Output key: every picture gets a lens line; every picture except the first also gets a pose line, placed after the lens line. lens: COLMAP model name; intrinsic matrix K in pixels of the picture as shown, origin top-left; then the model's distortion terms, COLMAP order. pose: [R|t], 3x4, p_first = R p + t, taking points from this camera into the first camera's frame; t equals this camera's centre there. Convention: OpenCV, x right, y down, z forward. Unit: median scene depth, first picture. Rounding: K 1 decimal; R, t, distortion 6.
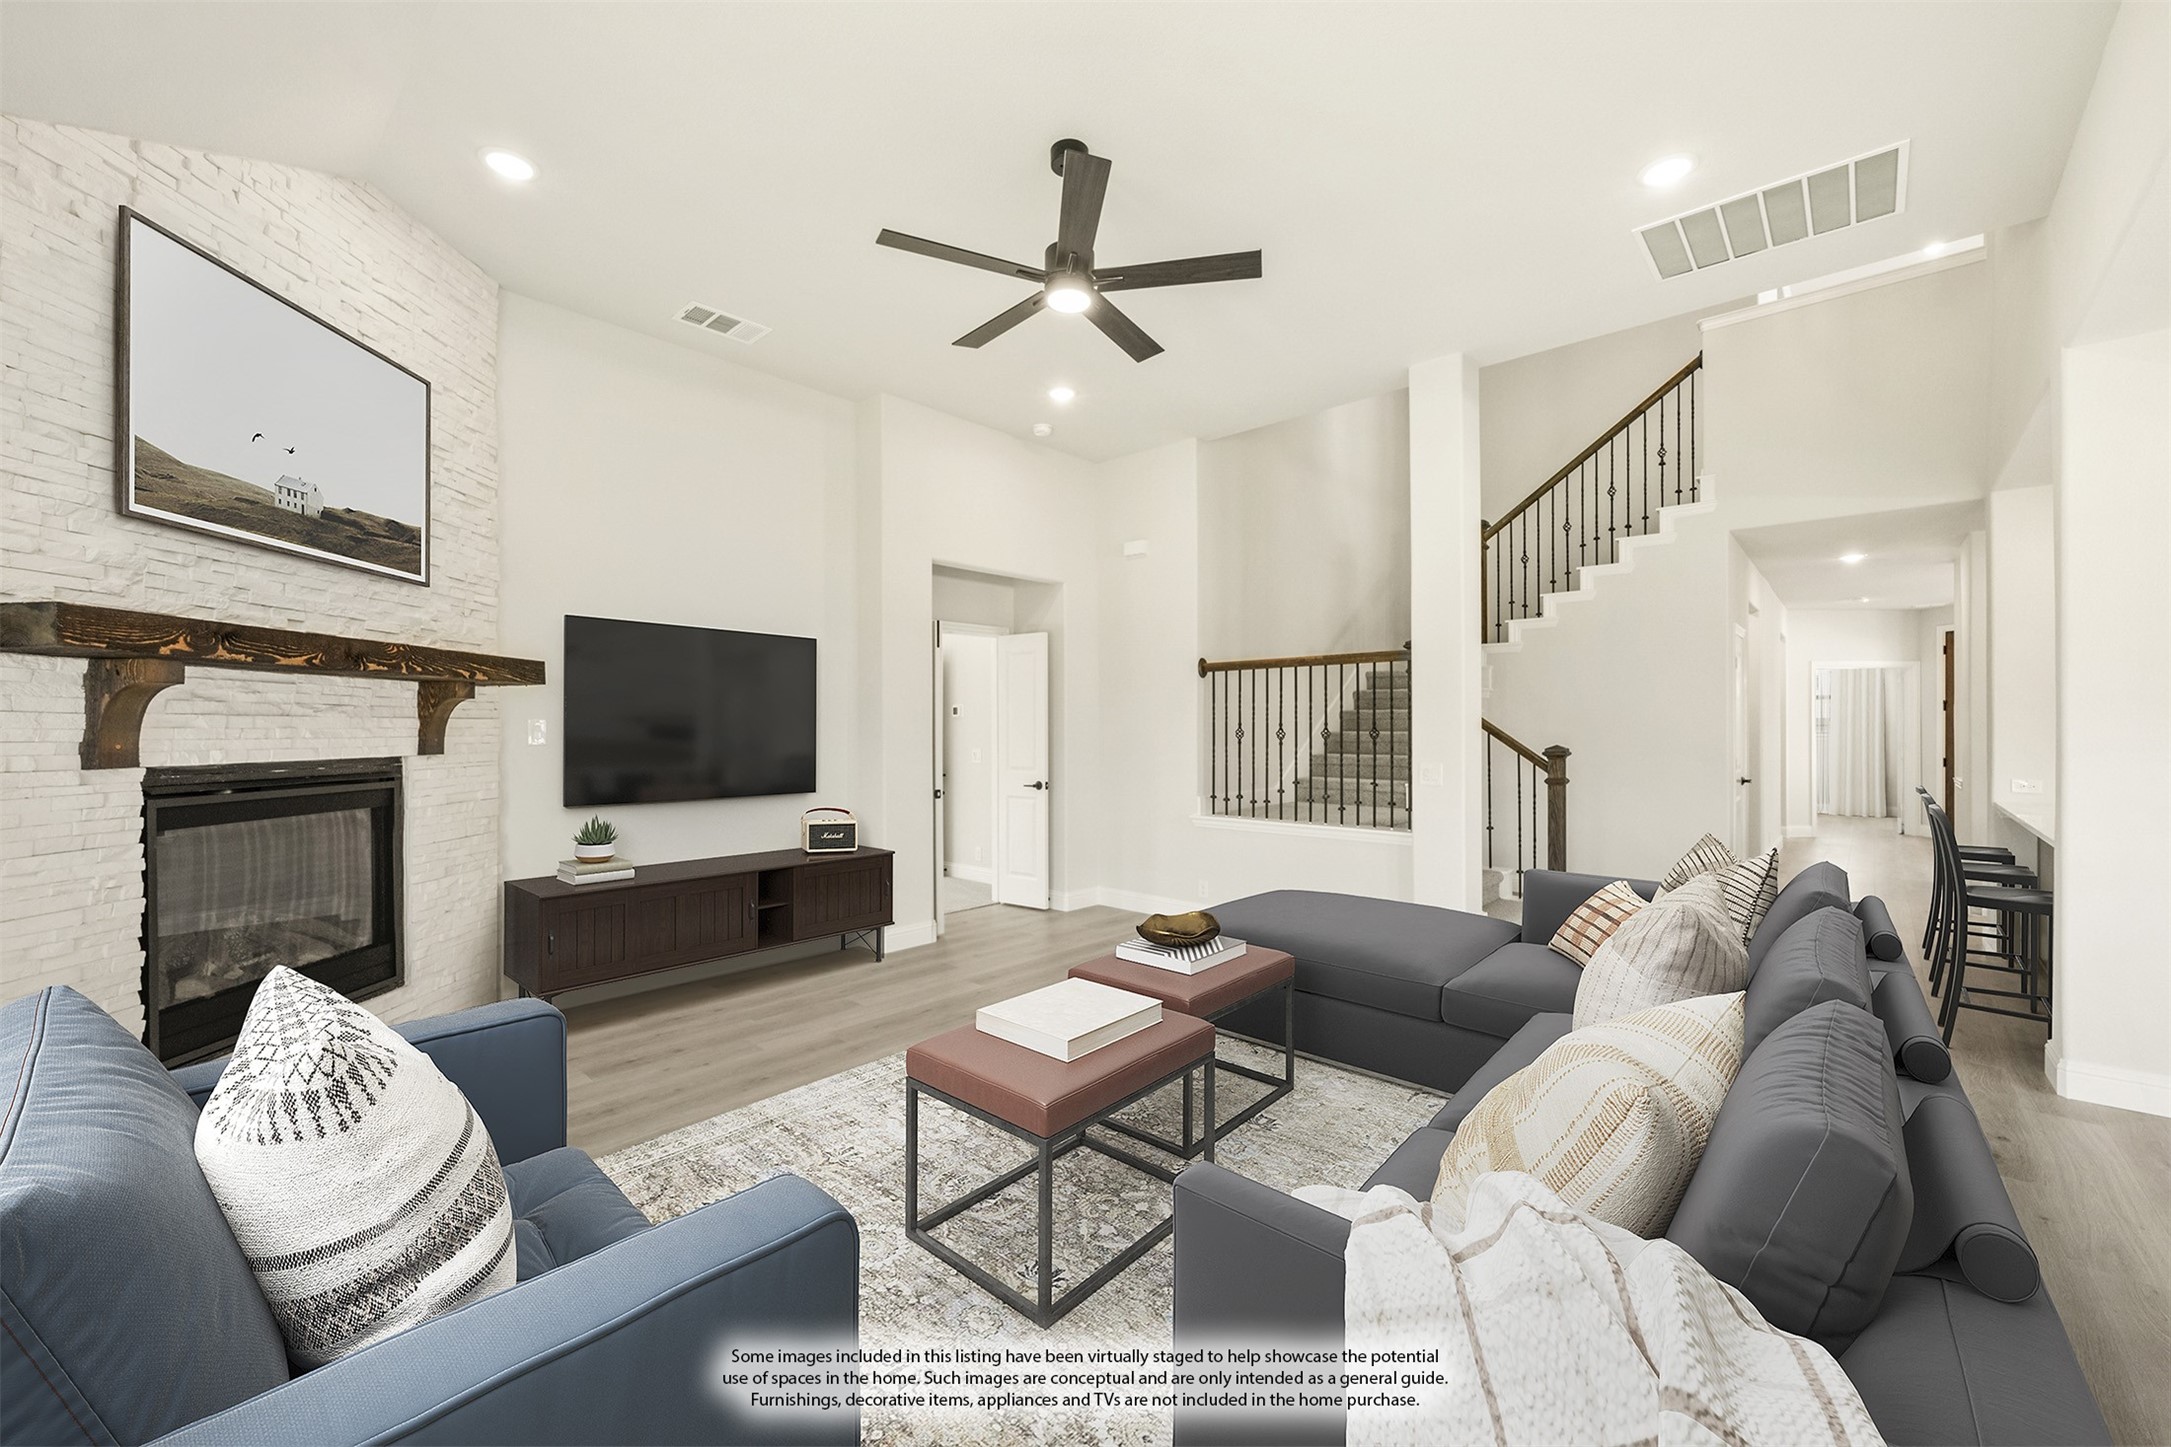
lens RADIAL K [[858.7, 0, 1087.8], [0, 858.7, 728.7], [0, 0, 1]] dist [-0.000356, -0.000013]
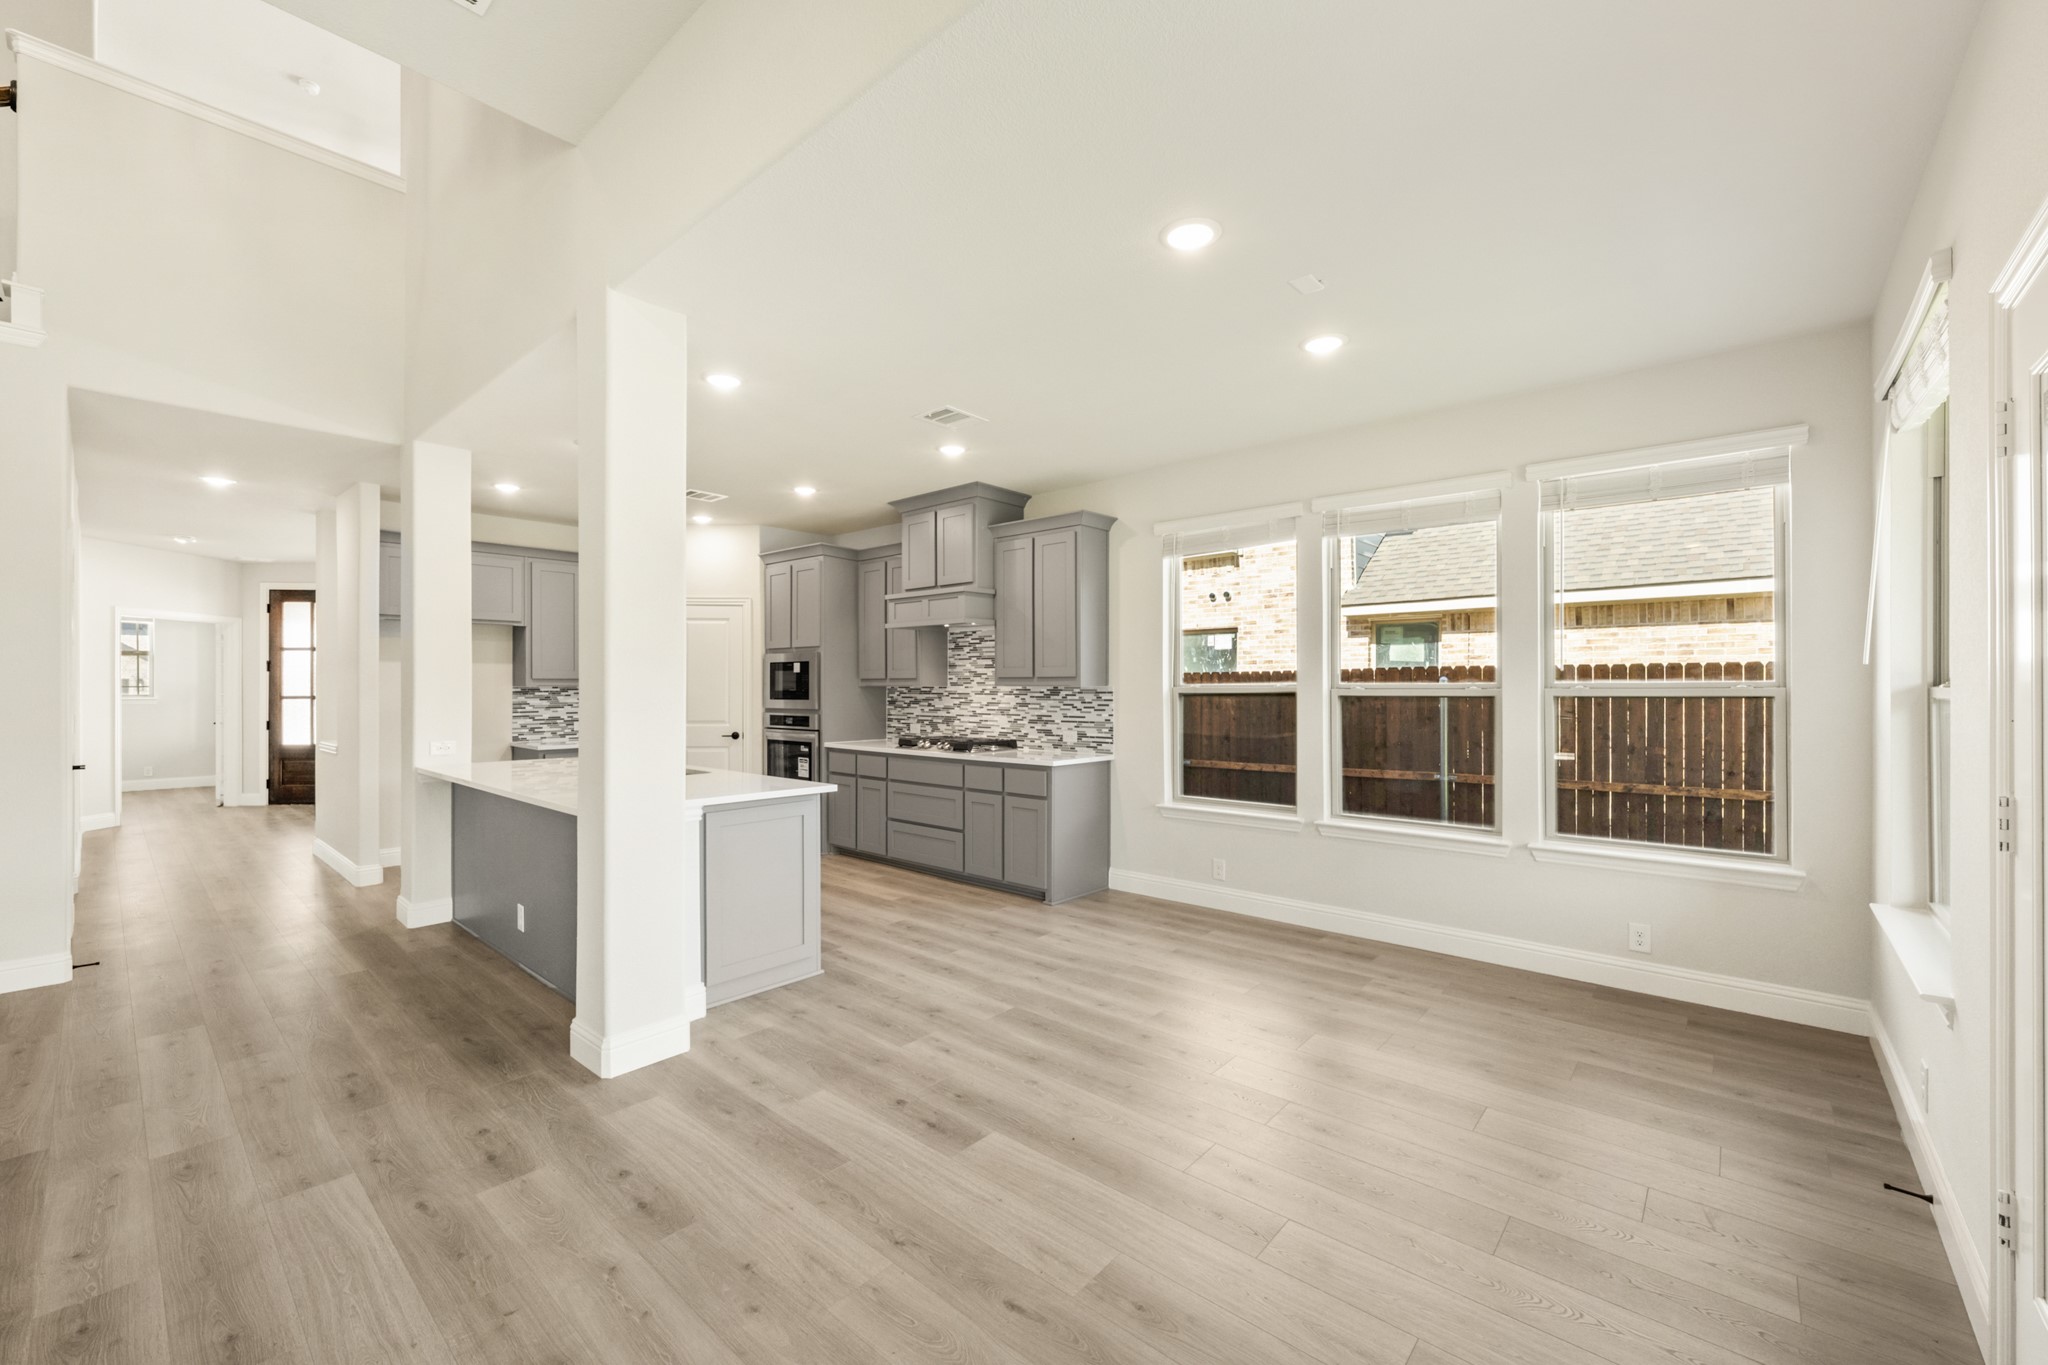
lens RADIAL K [[820.5, 0, 1021.5], [0, 820.5, 687.6], [0, 0, 1]] dist [0.000049, 0.000175]
pose [[-0.016153, 0.001603, 0.999868, 0.113012], [0.000921, 0.999998, -0.001588, -0.000392], [-0.999869, 0.000895, -0.016155, 0.280132]]
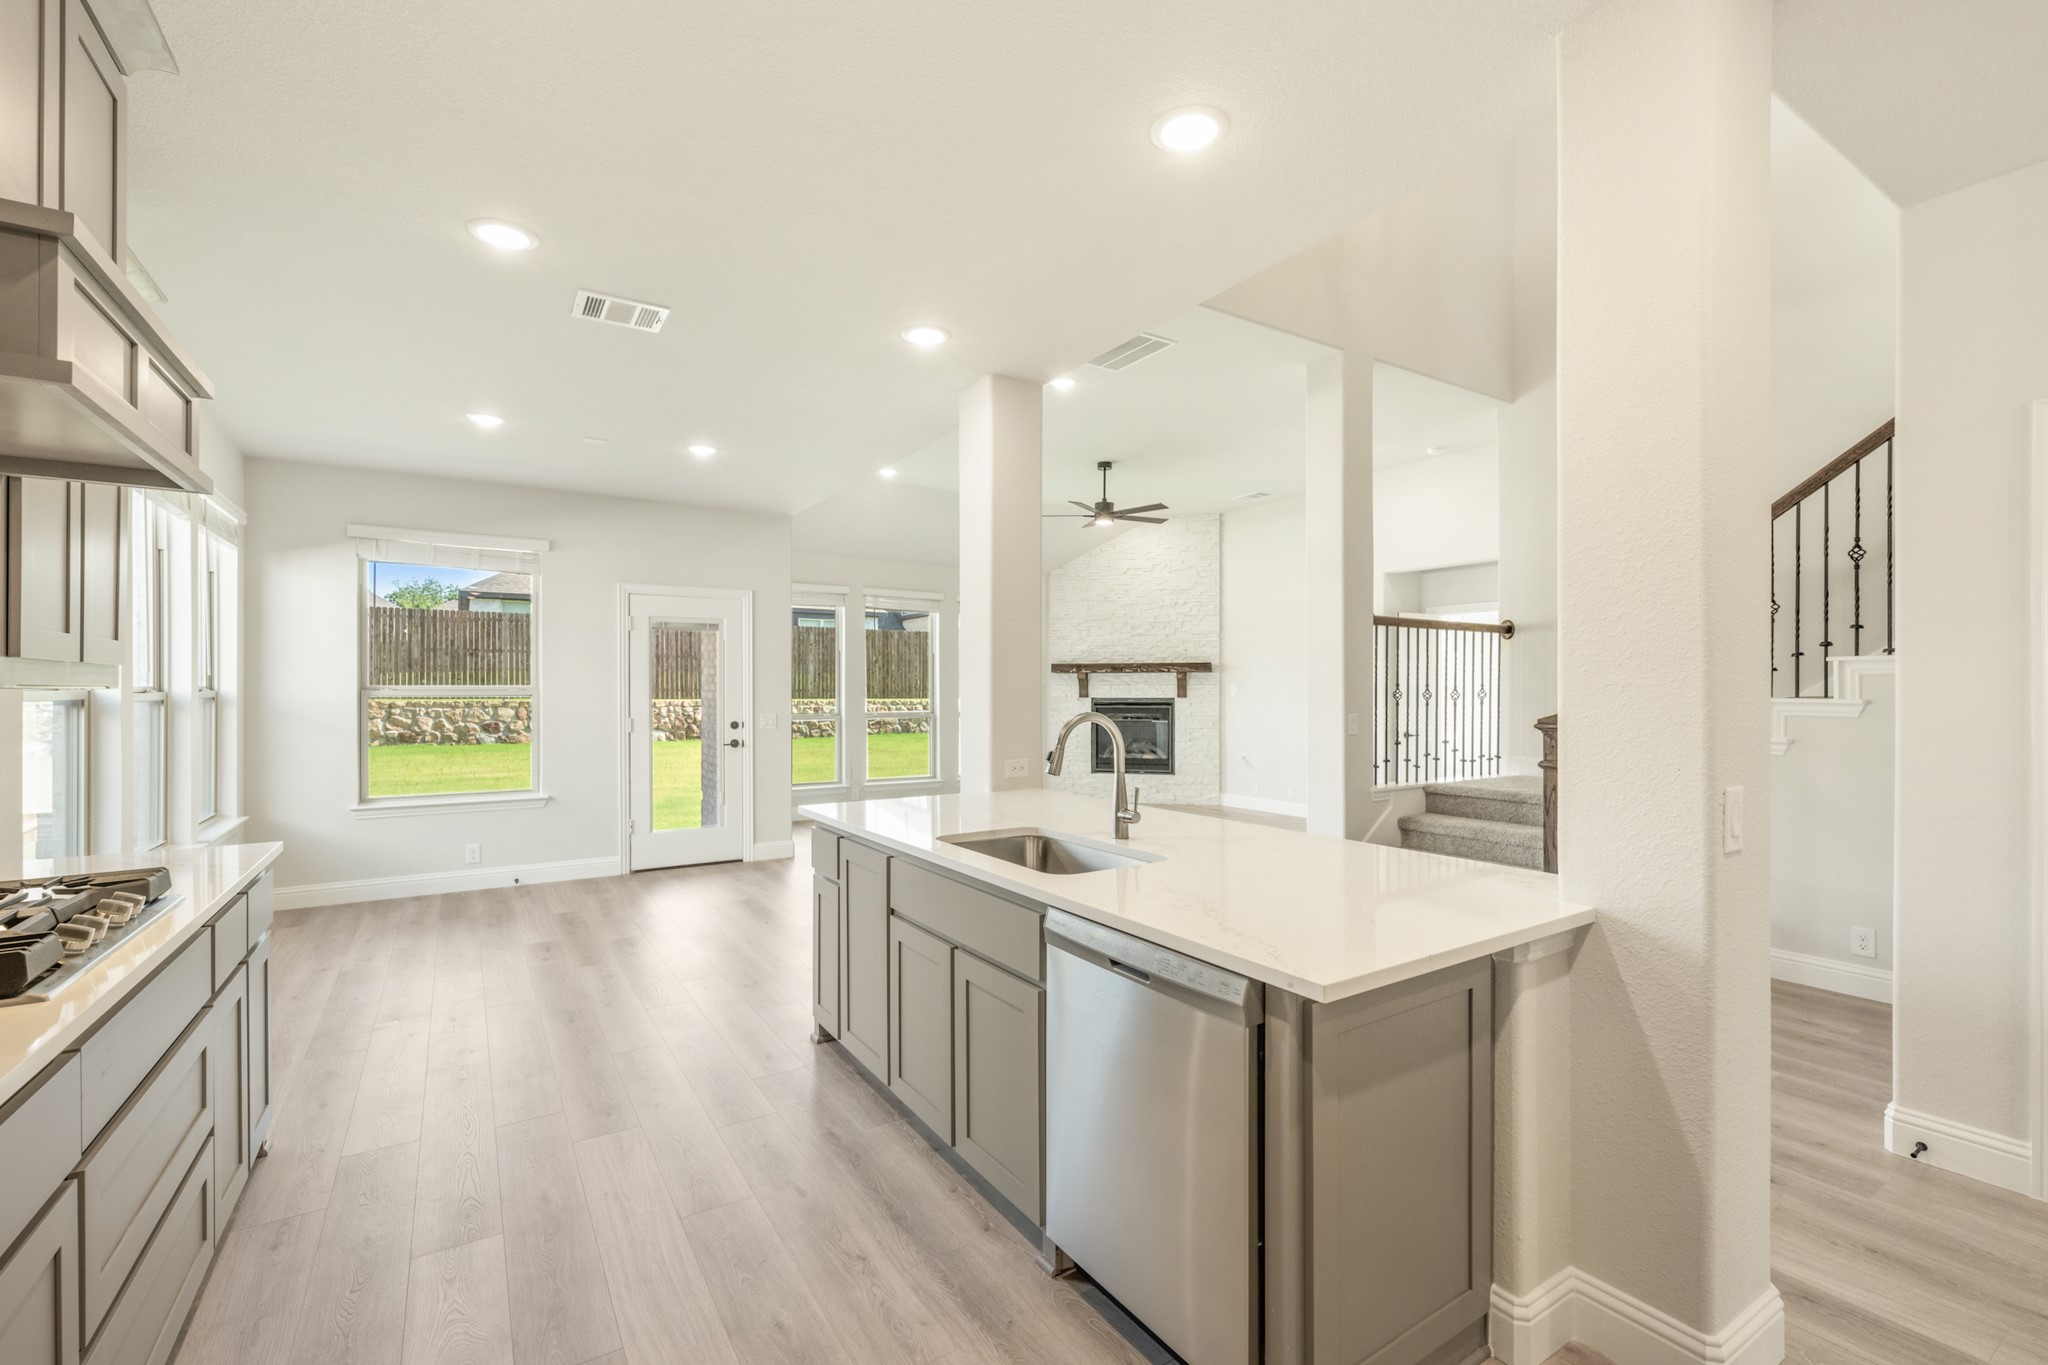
lens RADIAL K [[883.8, 0, 1032.5], [0, 883.8, 690.5], [0, 0, 1]] dist [0.001348, -0.000013]
pose [[-0.252953, 0.003771, -0.967471, 1.231905], [0.001287, 0.999993, 0.003561, -0.003253], [0.967478, -0.000344, -0.252956, 0.689874]]
